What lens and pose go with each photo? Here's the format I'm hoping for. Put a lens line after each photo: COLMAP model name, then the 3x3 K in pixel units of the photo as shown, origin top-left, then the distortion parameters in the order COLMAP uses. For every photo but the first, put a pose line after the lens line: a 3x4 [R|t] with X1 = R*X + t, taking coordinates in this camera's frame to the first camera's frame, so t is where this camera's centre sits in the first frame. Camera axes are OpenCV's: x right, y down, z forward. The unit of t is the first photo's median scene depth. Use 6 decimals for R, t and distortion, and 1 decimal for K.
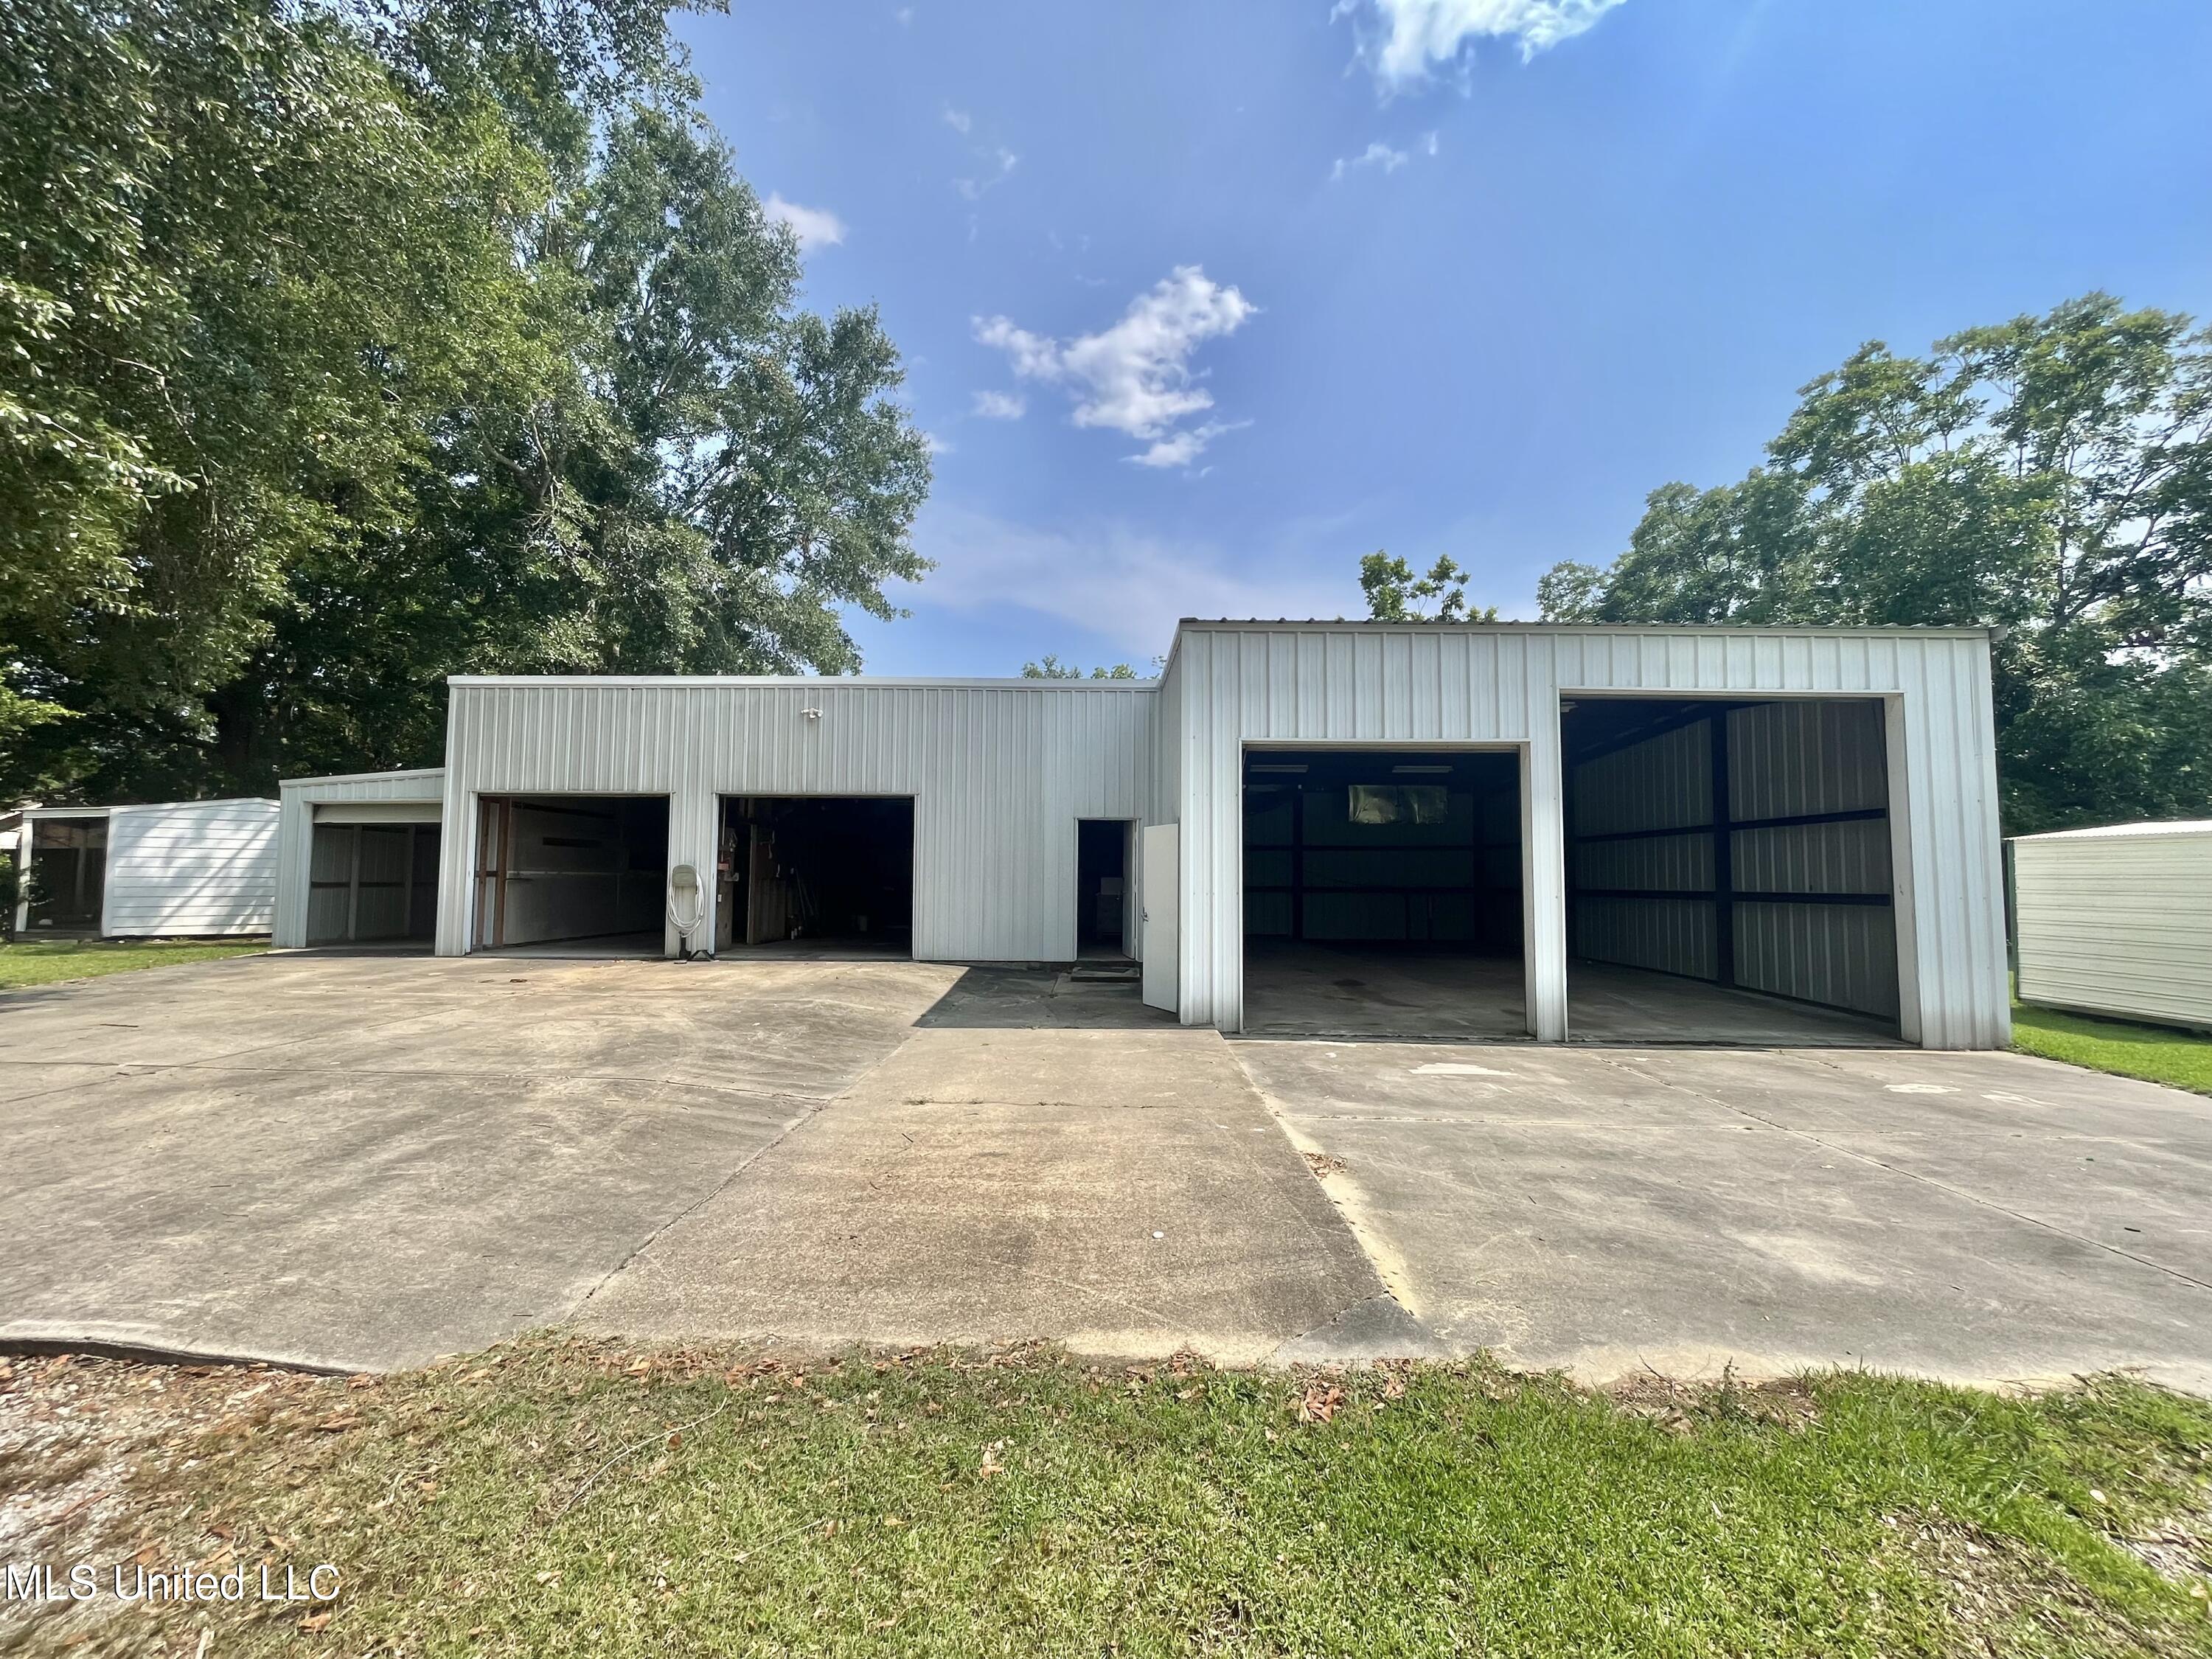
lens RADIAL K [[897.6, 0, 1106.0], [0, 897.6, 829.5], [0, 0, 1]] dist [-0.001376, -0.000279]
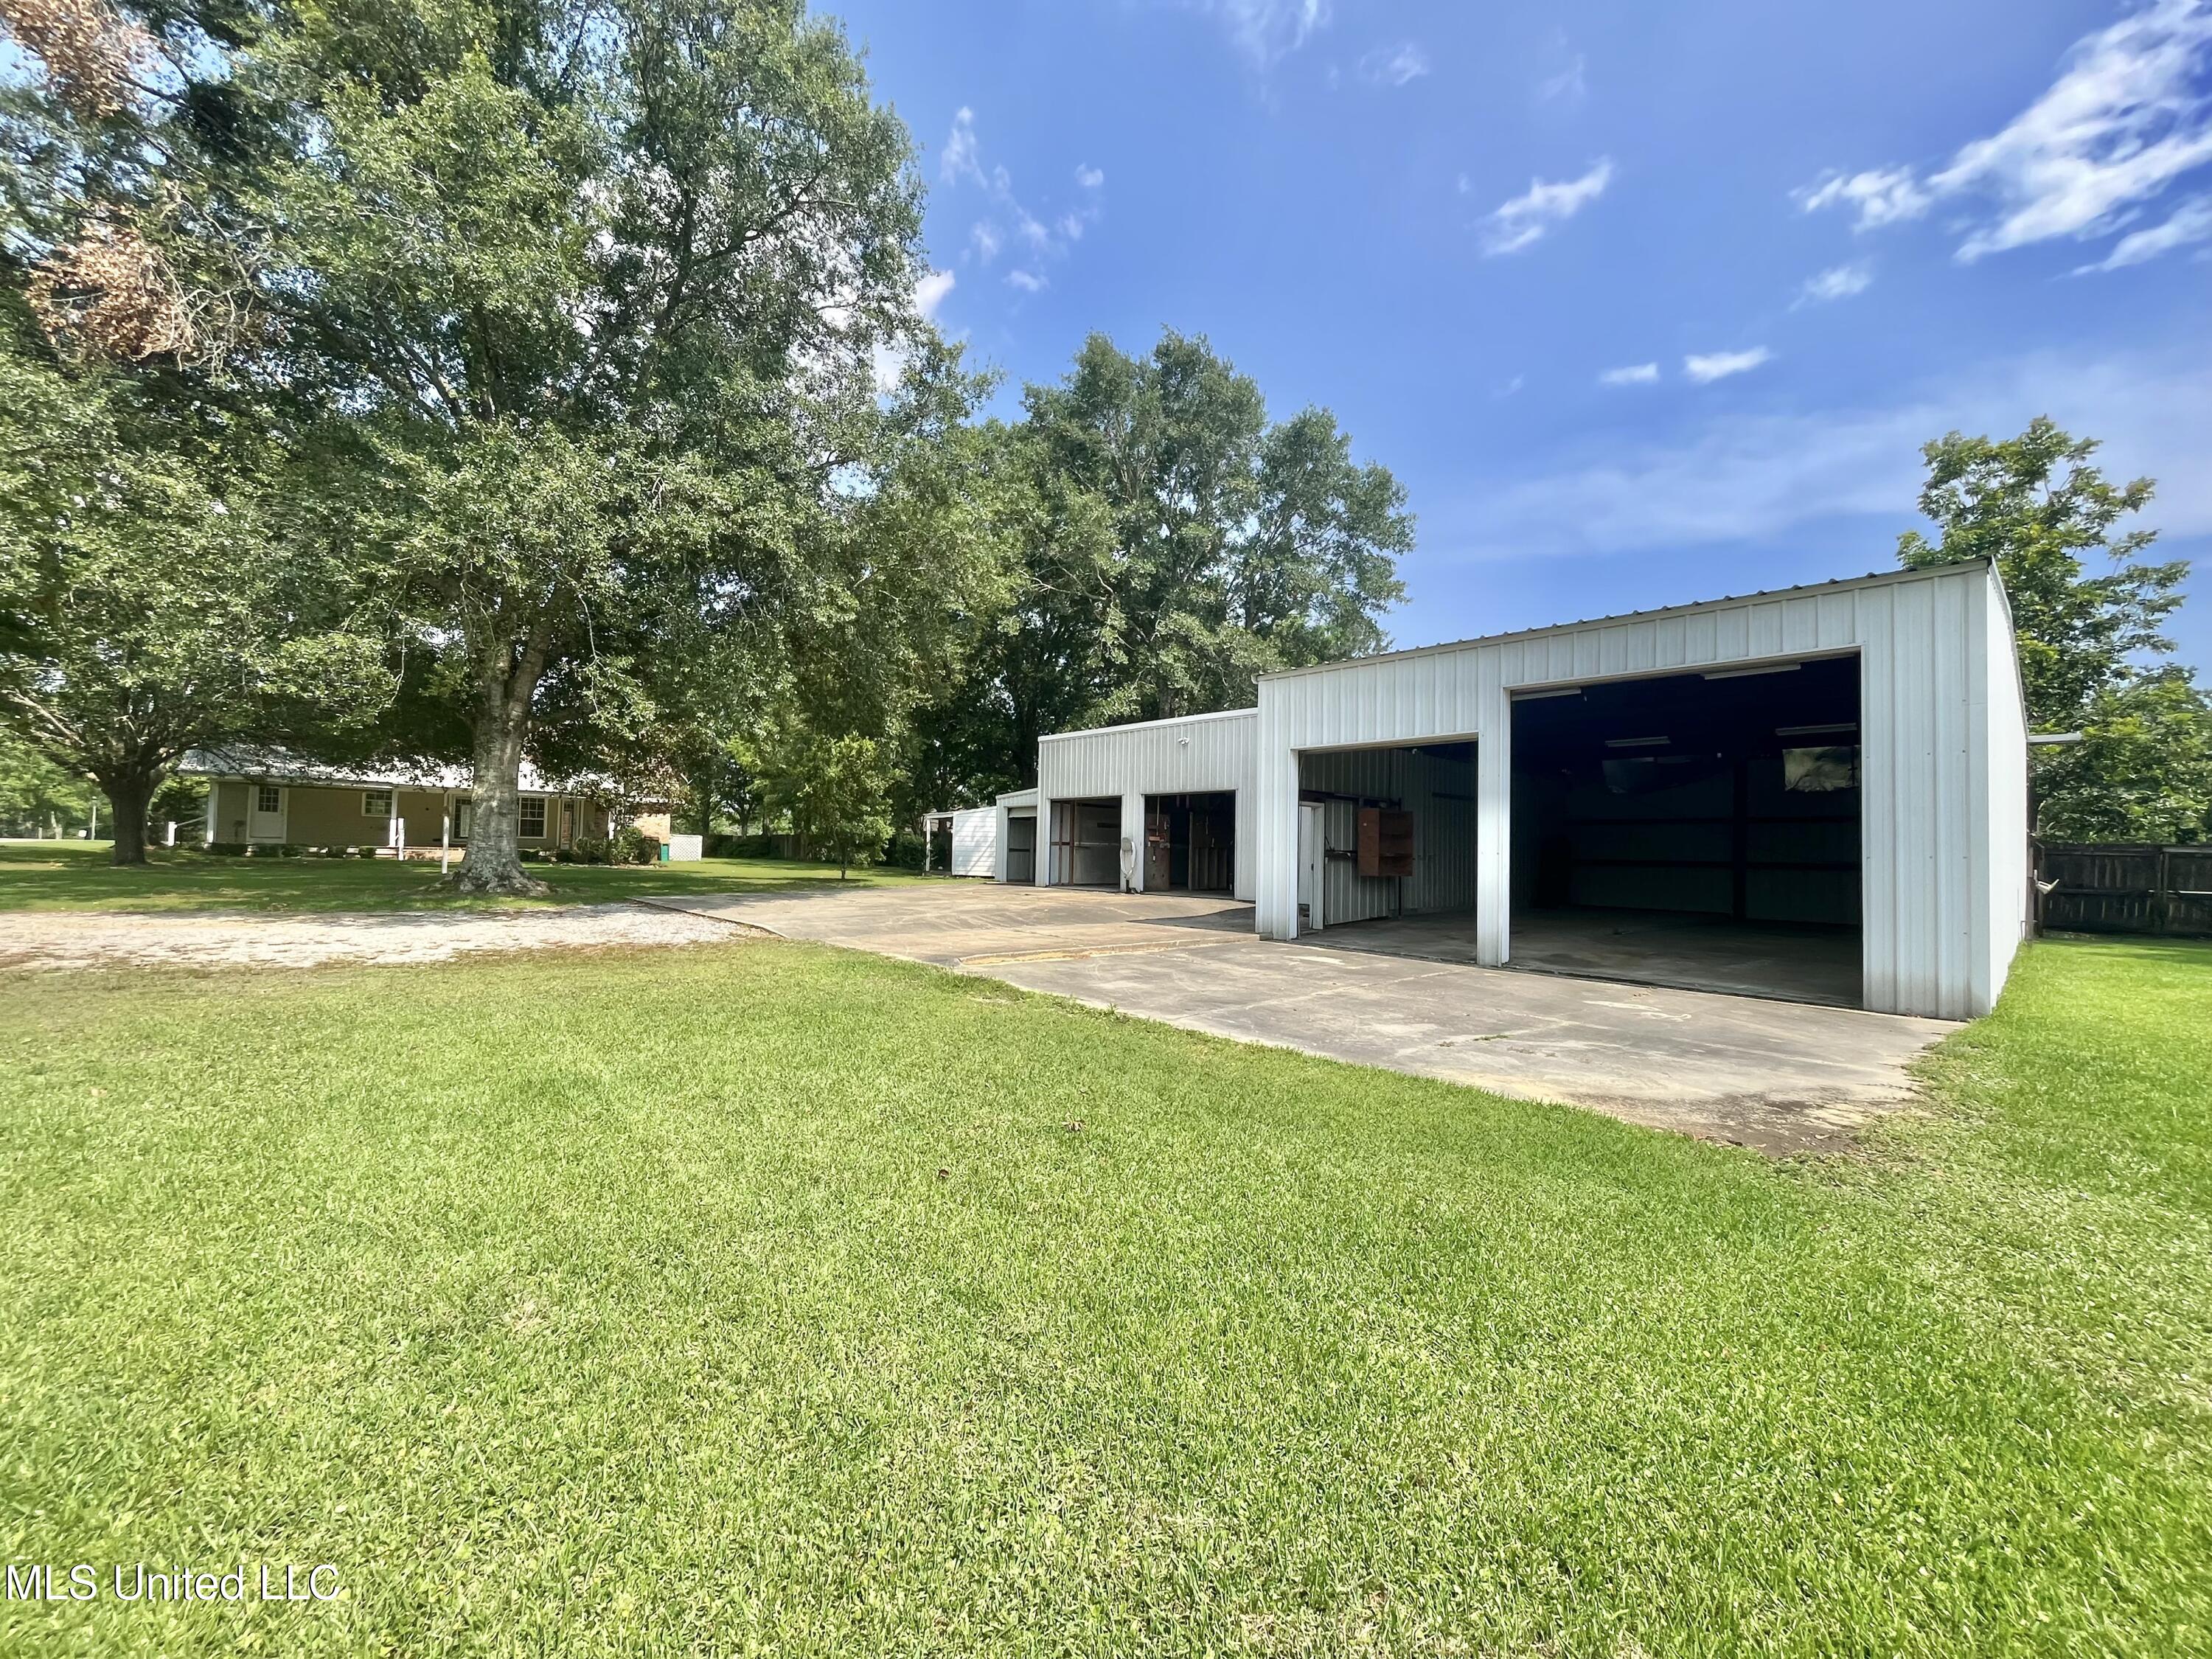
lens RADIAL K [[897.6, 0, 1106.0], [0, 897.6, 829.5], [0, 0, 1]] dist [-0.001376, -0.000279]
pose [[0.686737, -0.014666, -0.726758, 0.719449], [0.028805, 0.999560, 0.007048, 0.011931], [0.726335, -0.025774, 0.686857, -0.185867]]
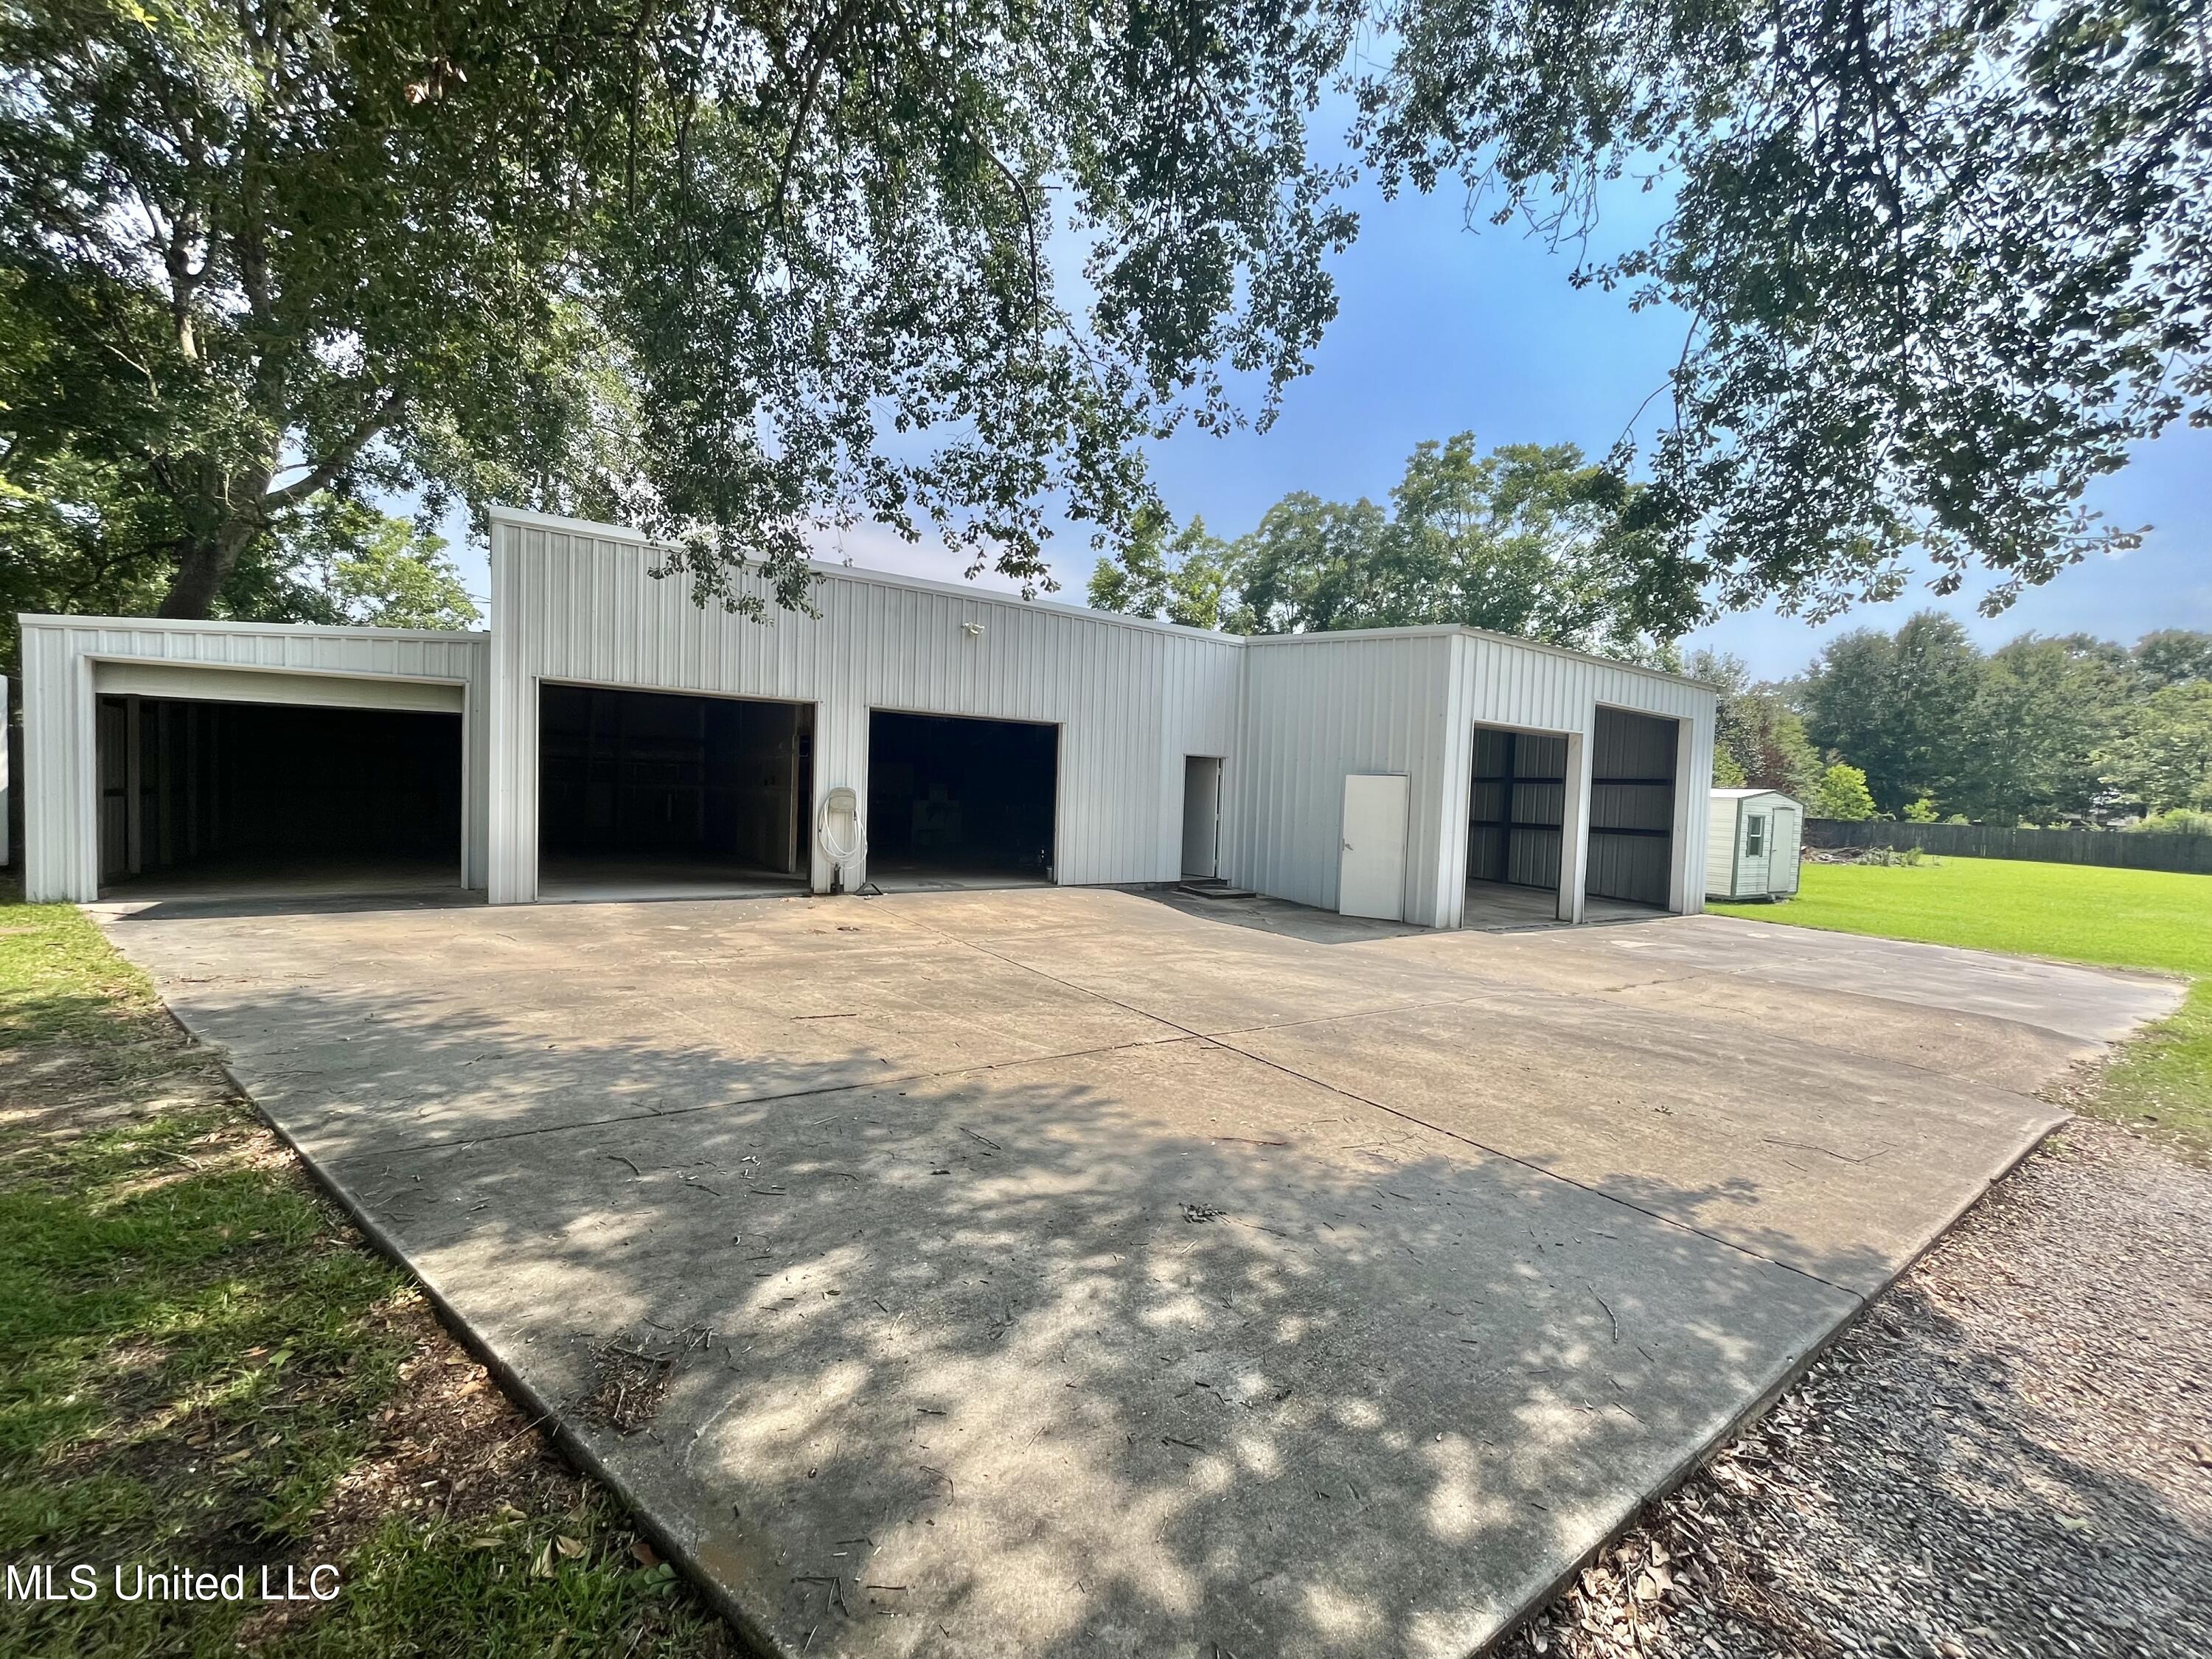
lens RADIAL K [[897.6, 0, 1106.0], [0, 897.6, 829.5], [0, 0, 1]] dist [-0.001376, -0.000279]
pose [[0.817583, -0.000973, 0.575810, -0.746098], [-0.064073, 0.993635, 0.092655, -0.016354], [-0.572235, -0.112647, 0.812316, 0.139555]]
